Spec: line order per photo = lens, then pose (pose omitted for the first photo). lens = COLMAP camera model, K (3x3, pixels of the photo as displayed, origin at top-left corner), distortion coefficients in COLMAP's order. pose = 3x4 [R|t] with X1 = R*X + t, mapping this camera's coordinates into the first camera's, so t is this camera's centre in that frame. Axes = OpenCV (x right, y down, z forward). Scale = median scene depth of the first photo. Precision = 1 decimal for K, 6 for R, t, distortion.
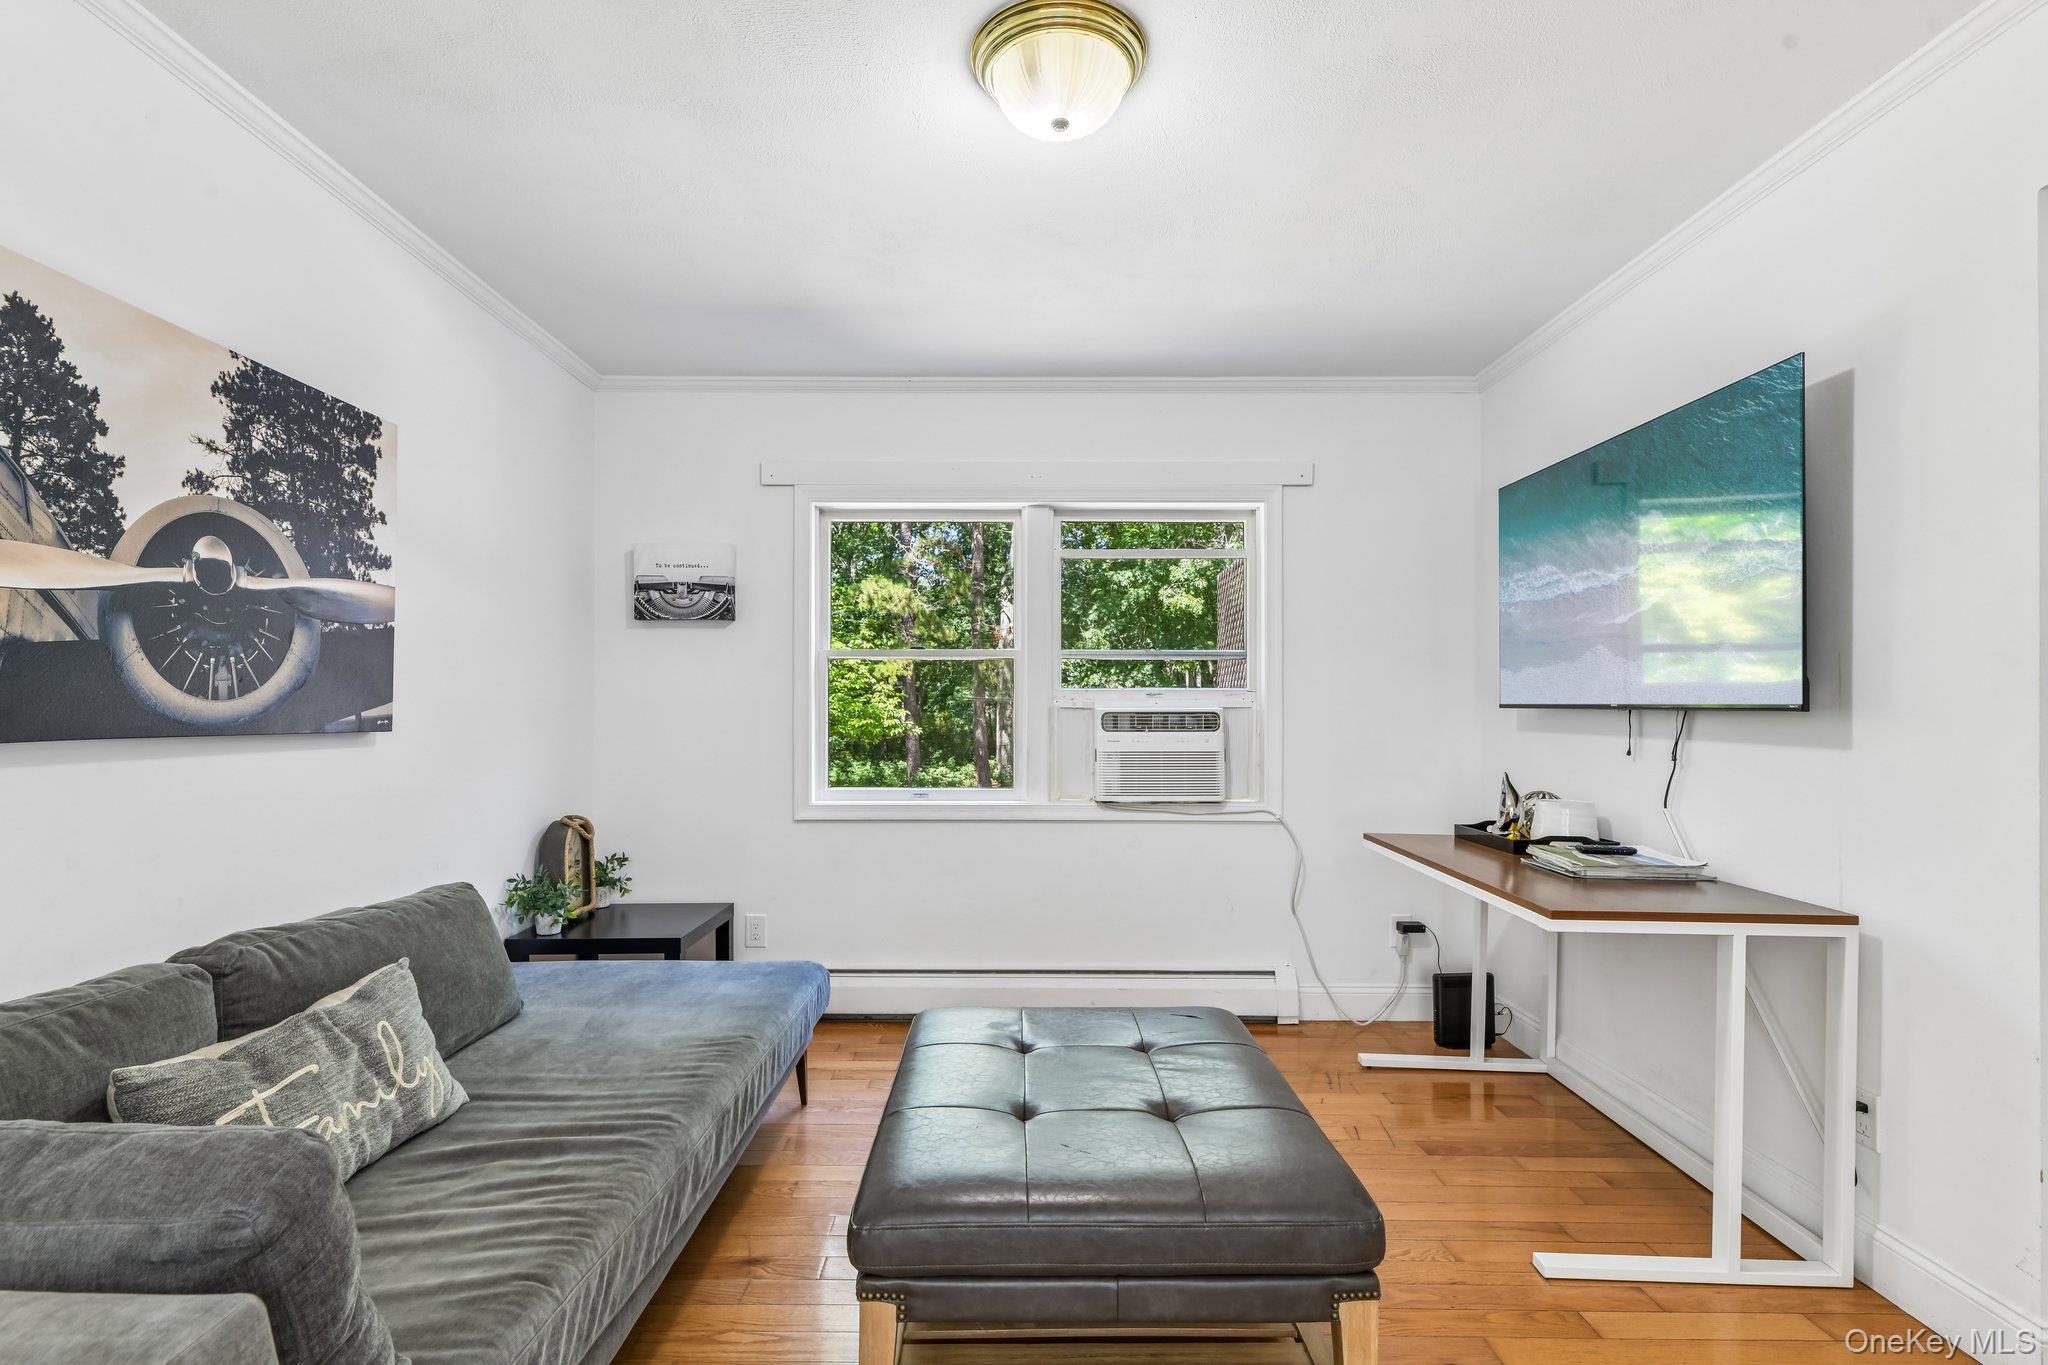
lens RADIAL K [[983.8, 0, 1015.3], [0, 983.8, 703.1], [0, 0, 1]] dist [0.003980, -0.001181]
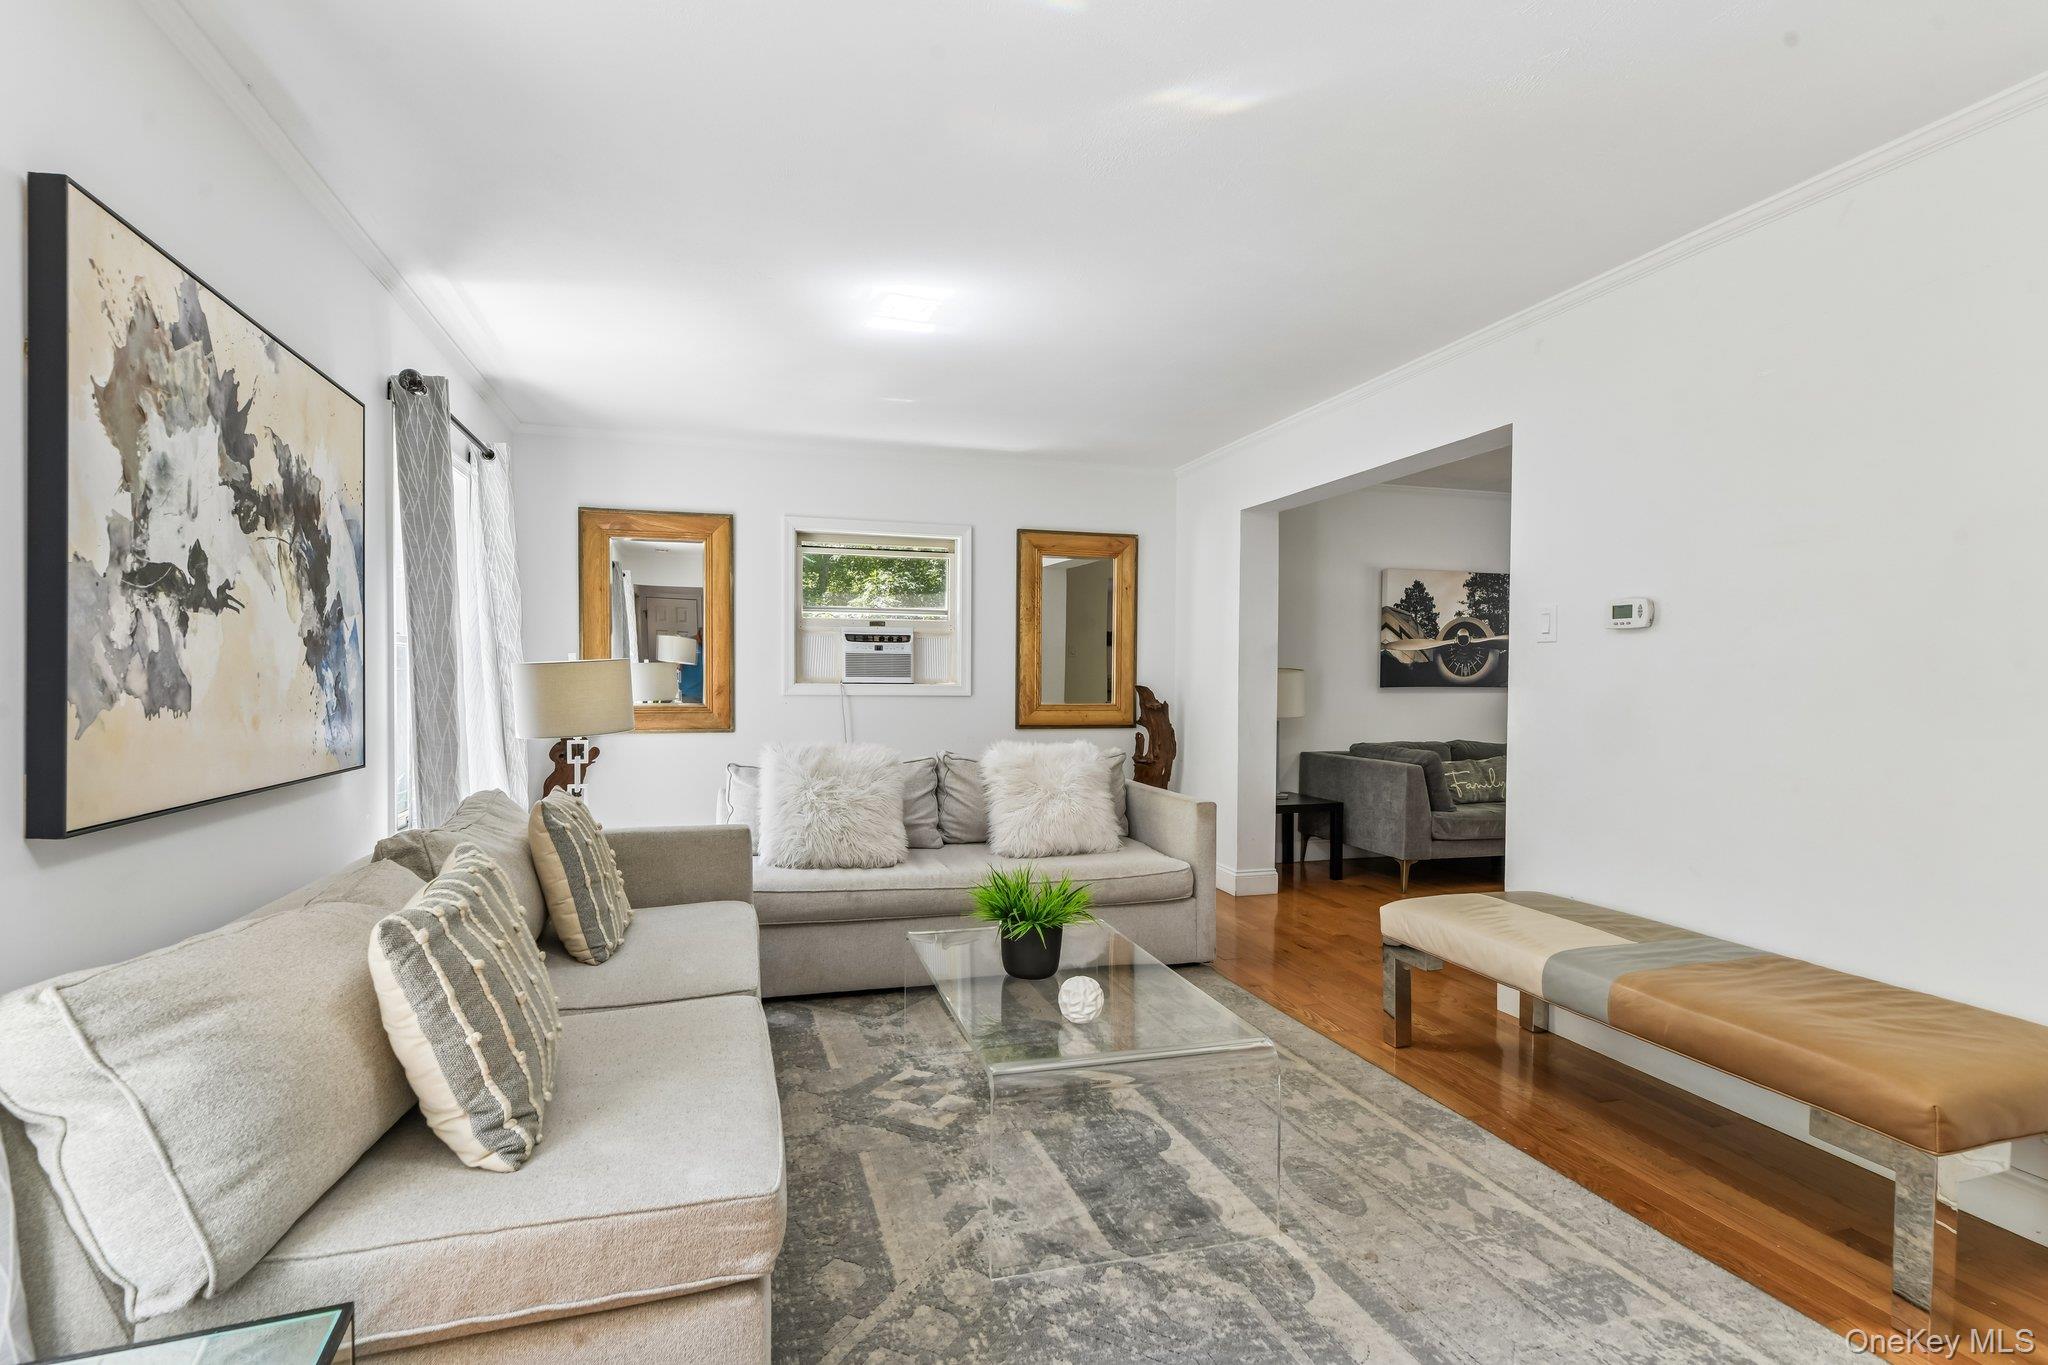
lens RADIAL K [[983.8, 0, 1015.3], [0, 983.8, 703.1], [0, 0, 1]] dist [0.003980, -0.001181]
pose [[0.296828, 0.022952, -0.954655, 2.027530], [0.003520, 0.999678, 0.025129, -0.002493], [0.954924, -0.010819, 0.296652, -1.526802]]
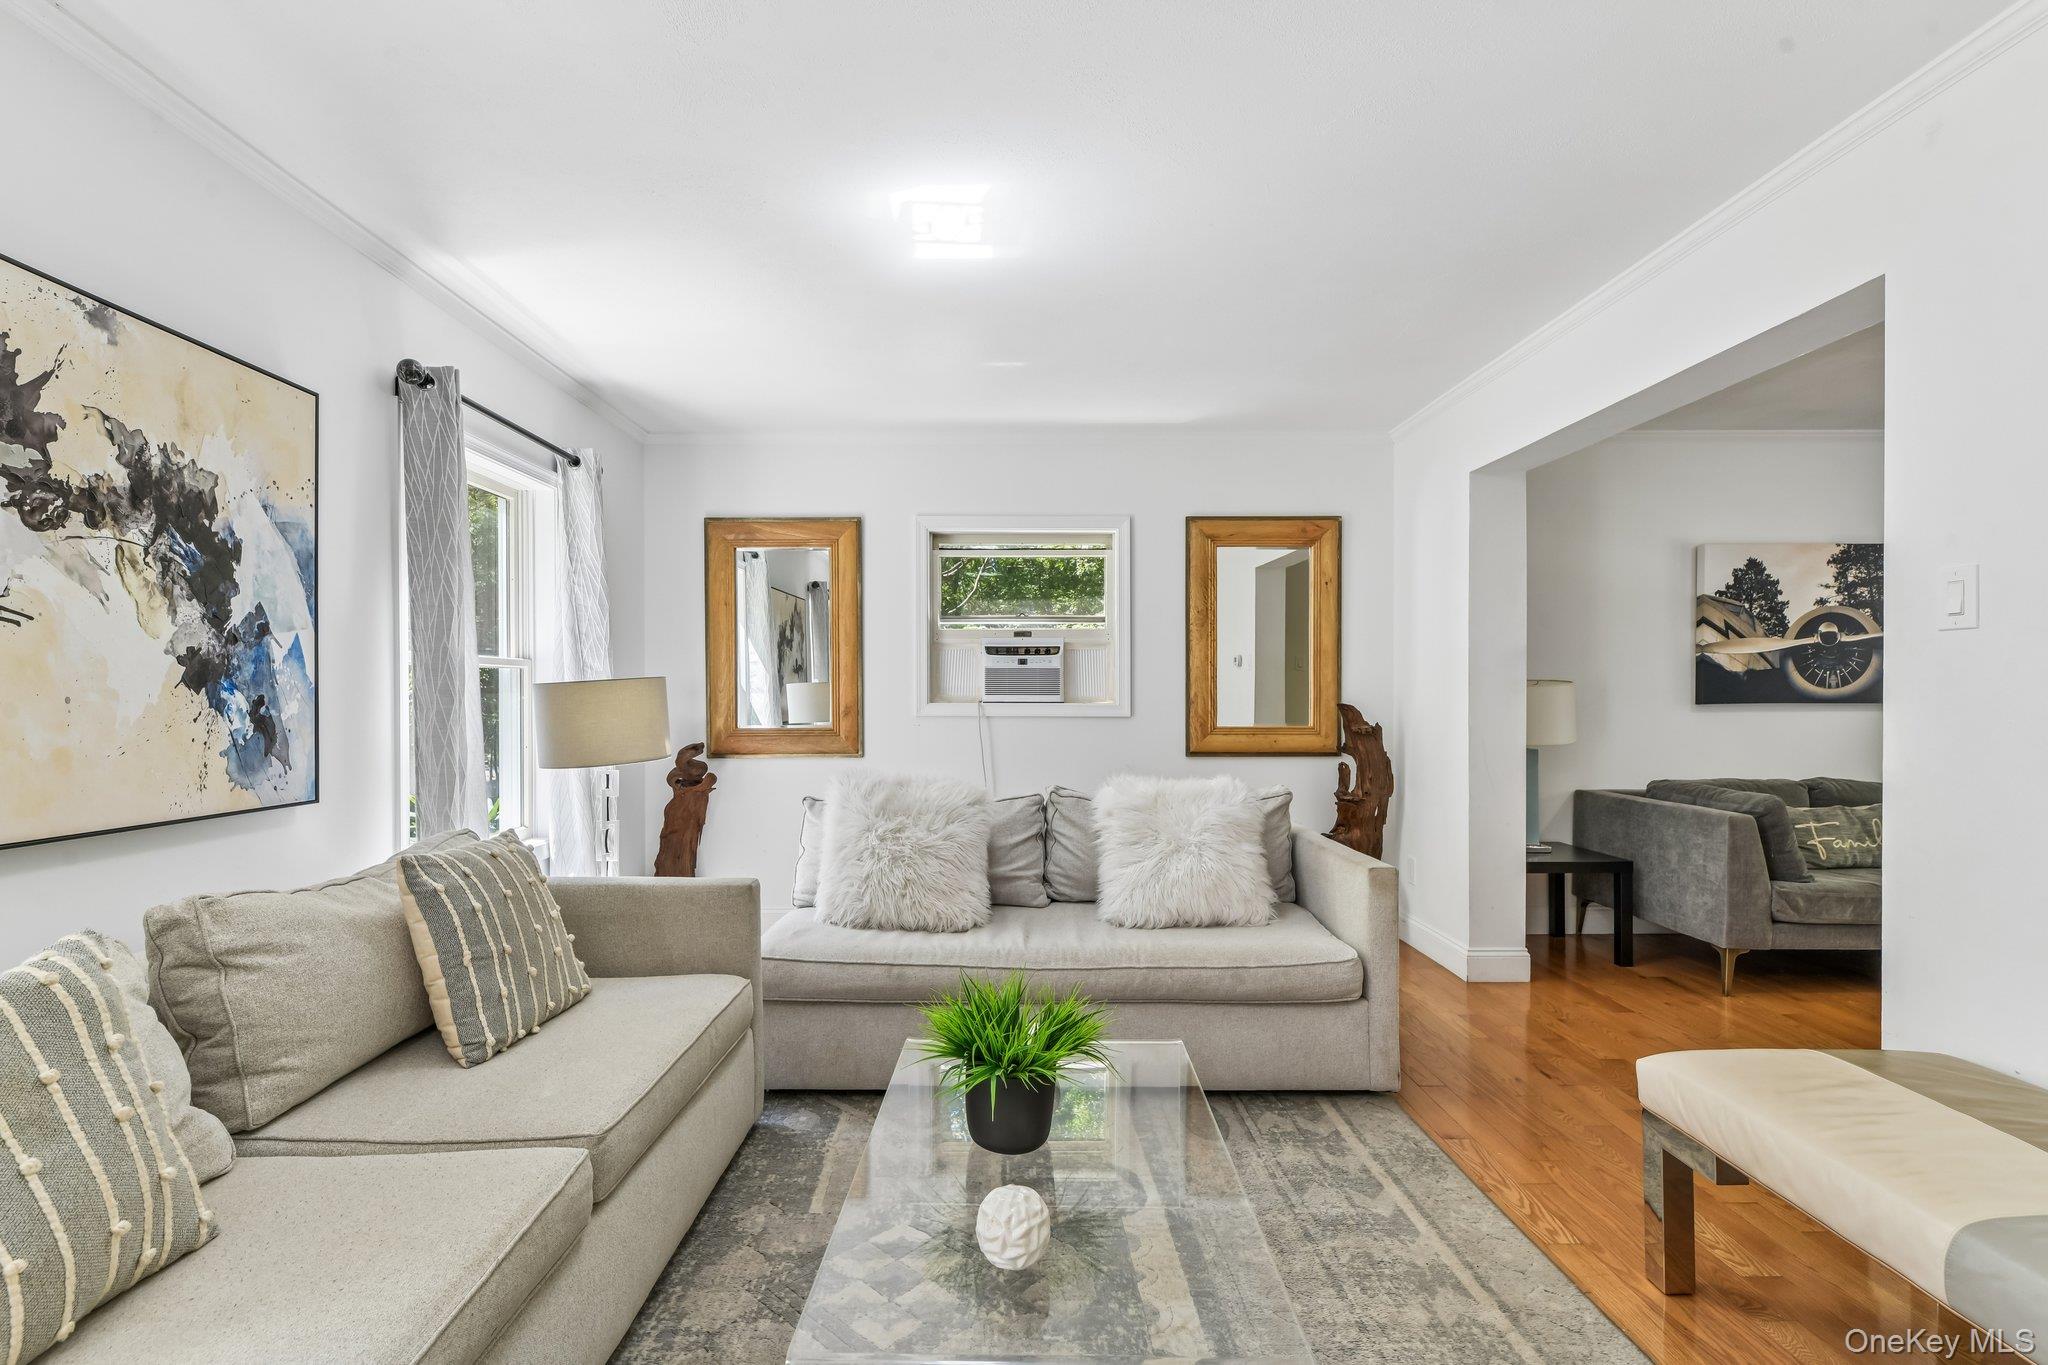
lens RADIAL K [[983.8, 0, 1015.3], [0, 983.8, 703.1], [0, 0, 1]] dist [0.003980, -0.001181]
pose [[0.020665, 0.005565, -0.999771, 1.640097], [0.010369, 0.999930, 0.005780, -0.002356], [0.999733, -0.010486, 0.020606, -1.106074]]
